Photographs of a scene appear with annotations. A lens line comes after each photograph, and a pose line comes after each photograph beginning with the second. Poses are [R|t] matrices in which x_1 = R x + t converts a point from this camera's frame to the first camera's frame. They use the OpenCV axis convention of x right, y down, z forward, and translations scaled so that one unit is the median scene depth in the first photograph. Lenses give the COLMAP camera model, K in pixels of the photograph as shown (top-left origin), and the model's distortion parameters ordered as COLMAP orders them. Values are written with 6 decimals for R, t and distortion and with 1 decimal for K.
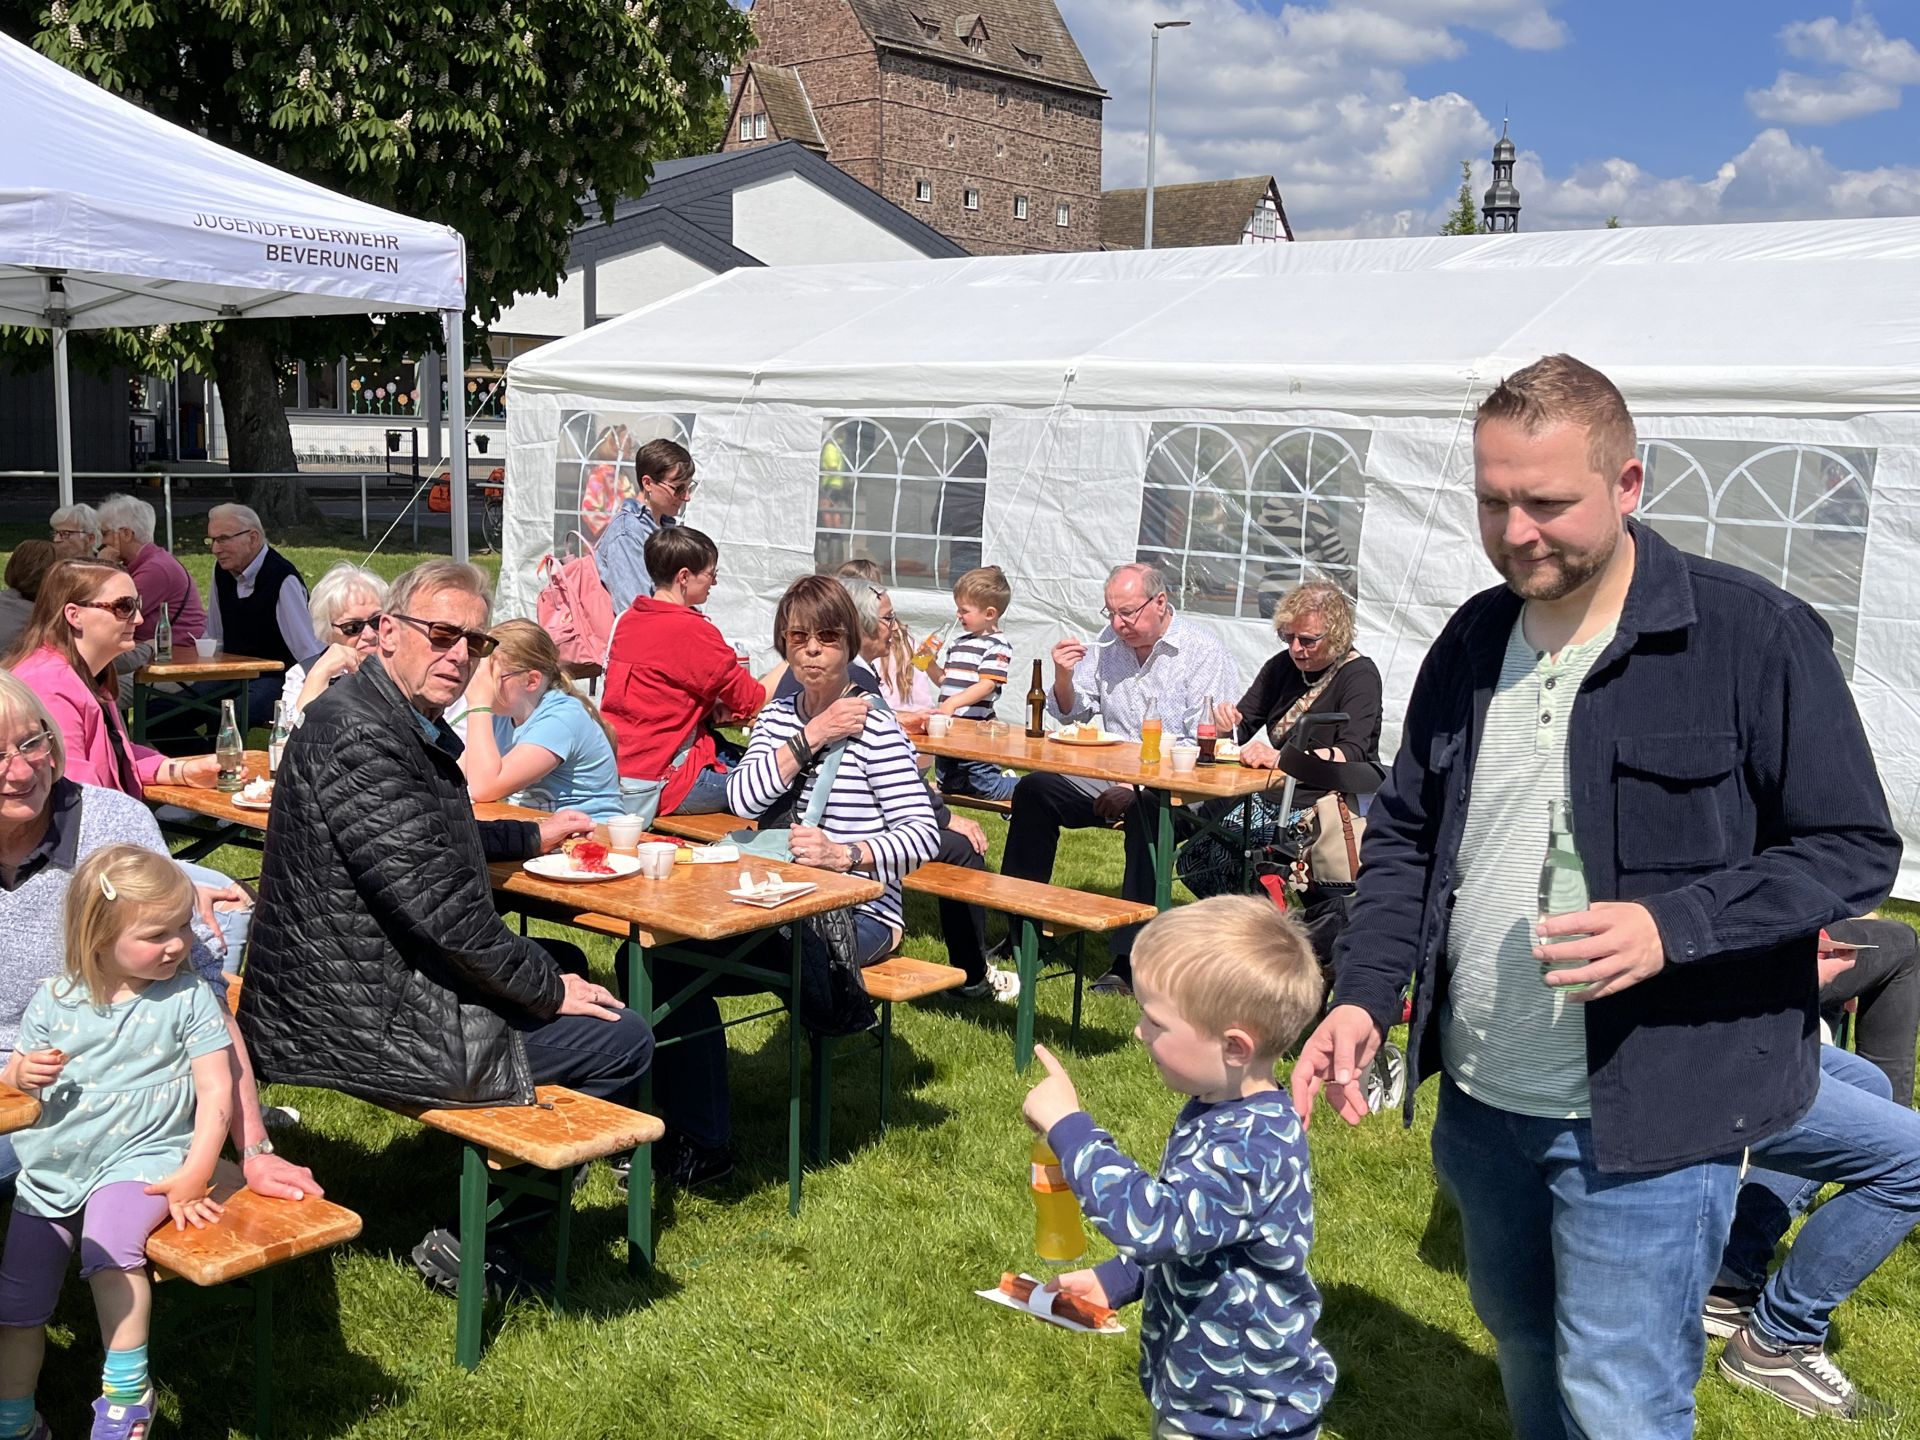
lens RADIAL K [[2034.8, 0, 966.7], [0, 2034.8, 706.6], [0, 0, 1]] dist [0.060934, -0.005347]
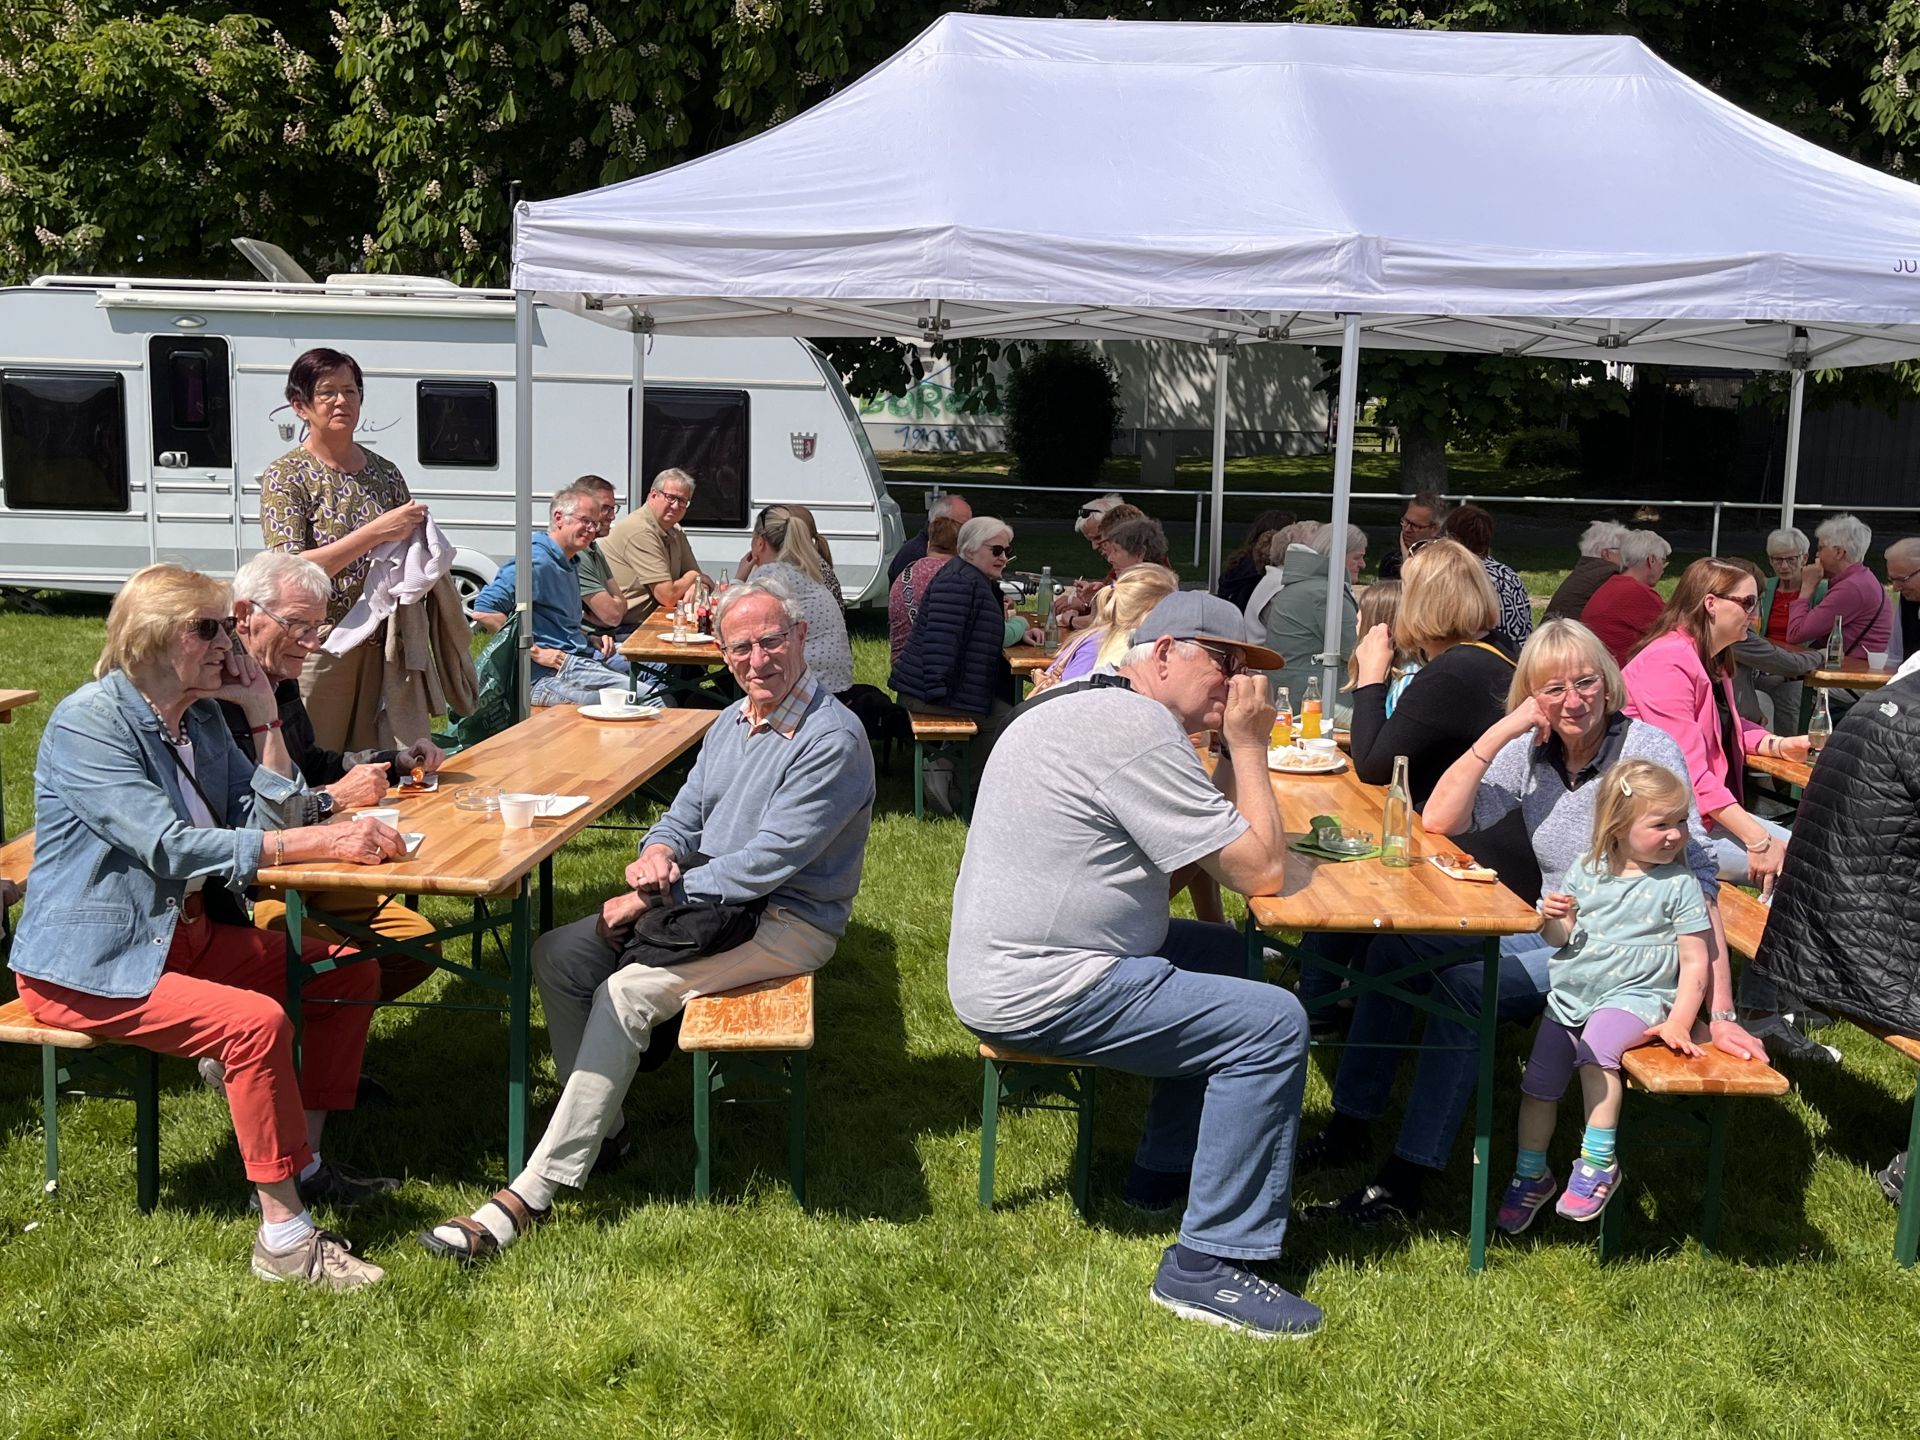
lens RADIAL K [[2034.8, 0, 966.7], [0, 2034.8, 706.6], [0, 0, 1]] dist [0.060934, -0.005347]
pose [[0.677211, 0.086896, -0.730639, 0.163254], [-0.100036, 0.994655, 0.025576, 0.026188], [0.728957, 0.055770, 0.682284, -0.141544]]
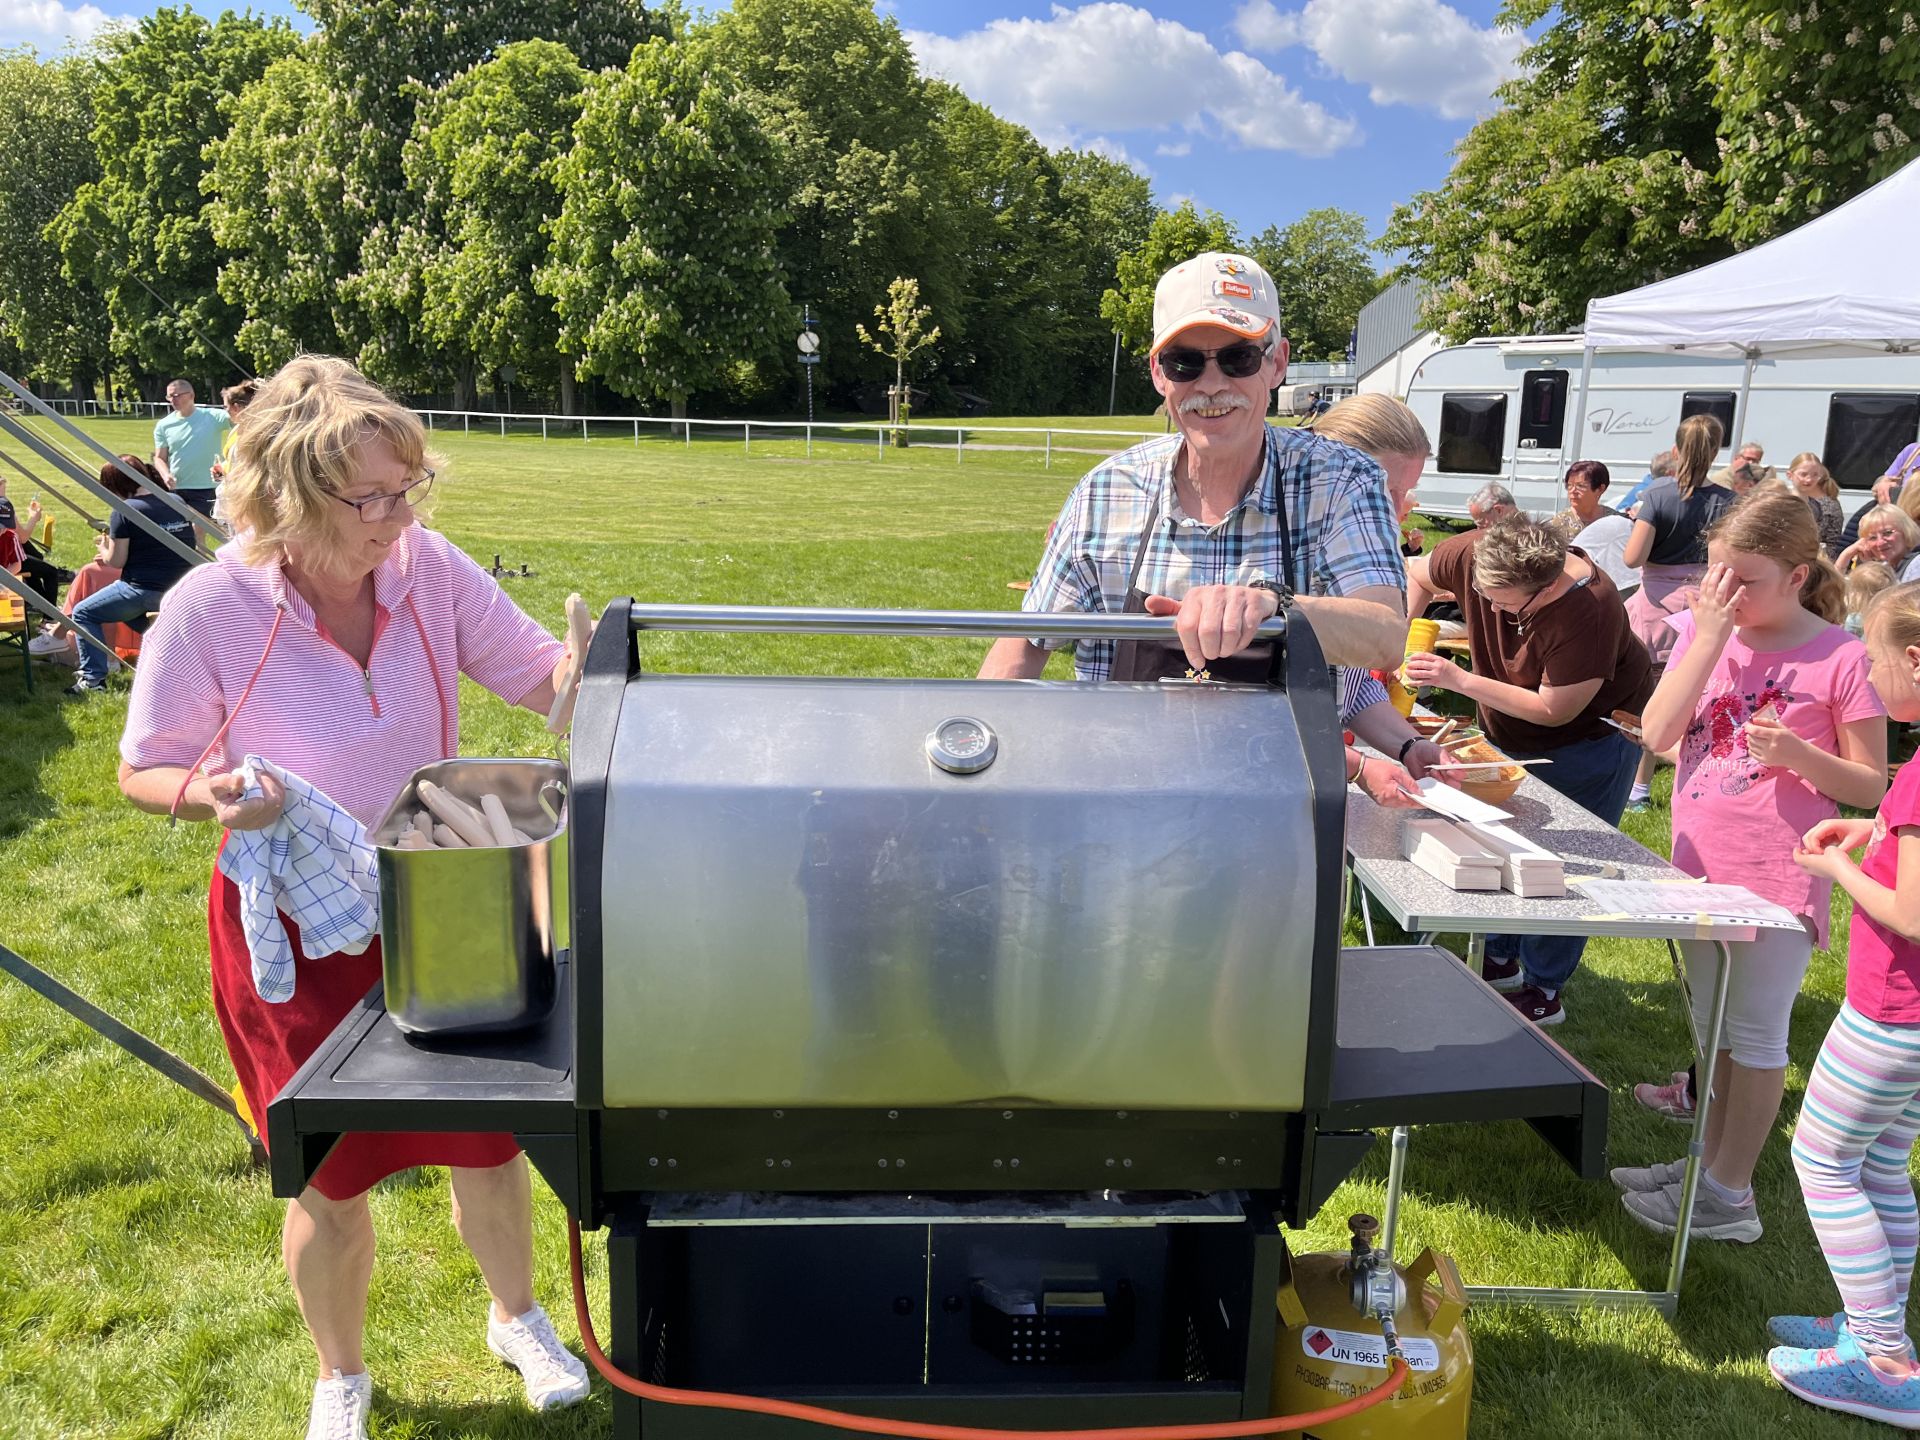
lens RADIAL K [[1458.4, 0, 989.6], [0, 1458.4, 757.5], [0, 0, 1]] dist [0.095713, -0.122890]
pose [[-0.059053, 0.201664, -0.977673, 1.061975], [-0.141668, 0.967777, 0.208180, 0.042497], [0.988151, 0.150798, -0.028581, -0.068593]]
